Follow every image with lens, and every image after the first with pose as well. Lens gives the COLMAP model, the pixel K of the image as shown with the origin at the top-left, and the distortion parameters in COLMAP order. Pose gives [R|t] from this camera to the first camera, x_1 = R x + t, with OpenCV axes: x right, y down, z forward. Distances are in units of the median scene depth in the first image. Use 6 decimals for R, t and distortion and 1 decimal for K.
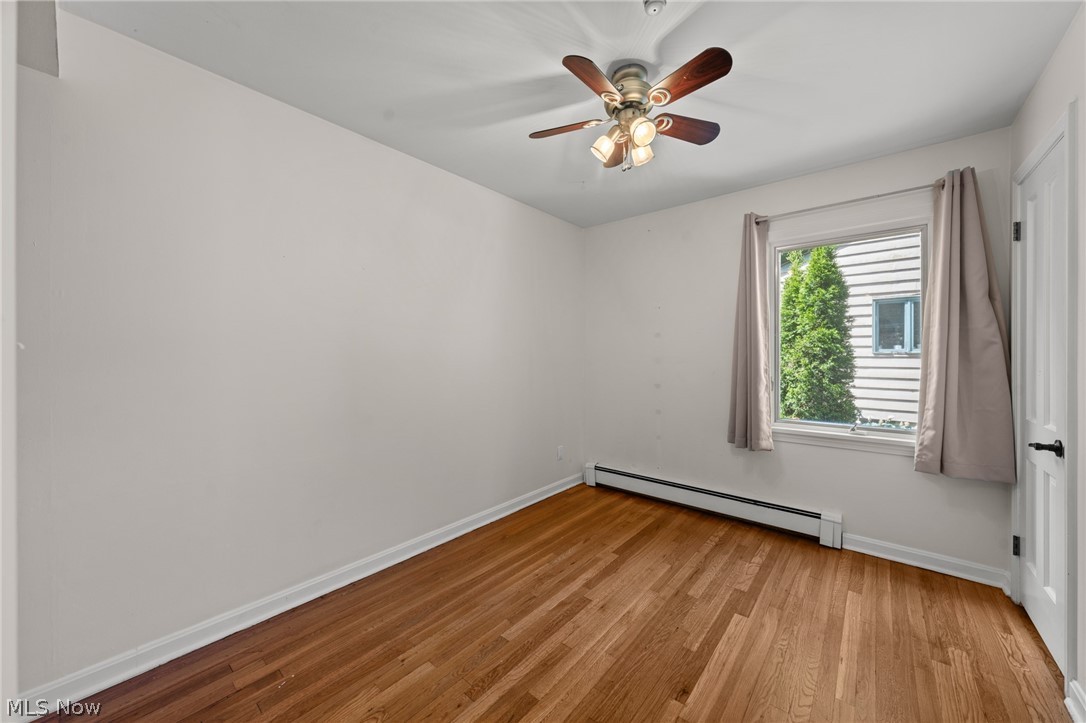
lens RADIAL K [[402.2, 0, 544.6], [0, 402.2, 354.0], [0, 0, 1]] dist [0.000330, -0.000017]
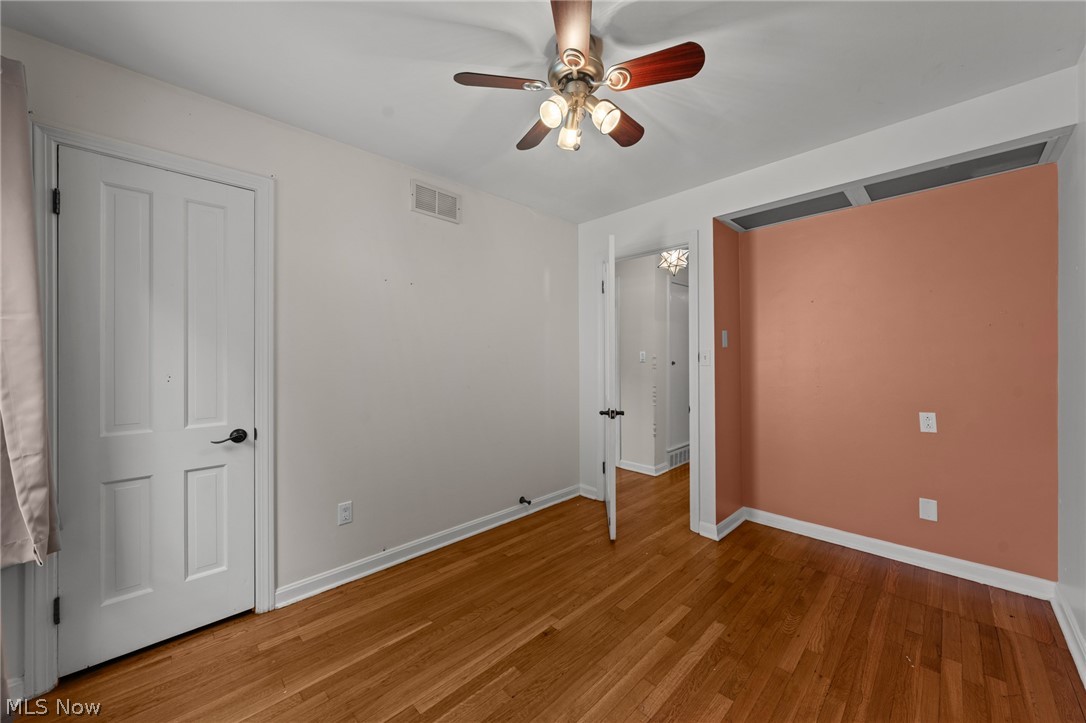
lens RADIAL K [[402.2, 0, 544.6], [0, 402.2, 354.0], [0, 0, 1]] dist [0.000330, -0.000017]
pose [[-0.995487, 0.002061, 0.094873, 0.211658], [0.002081, 0.999998, 0.000113, -0.011274], [-0.094873, 0.000310, -0.995489, 2.010988]]
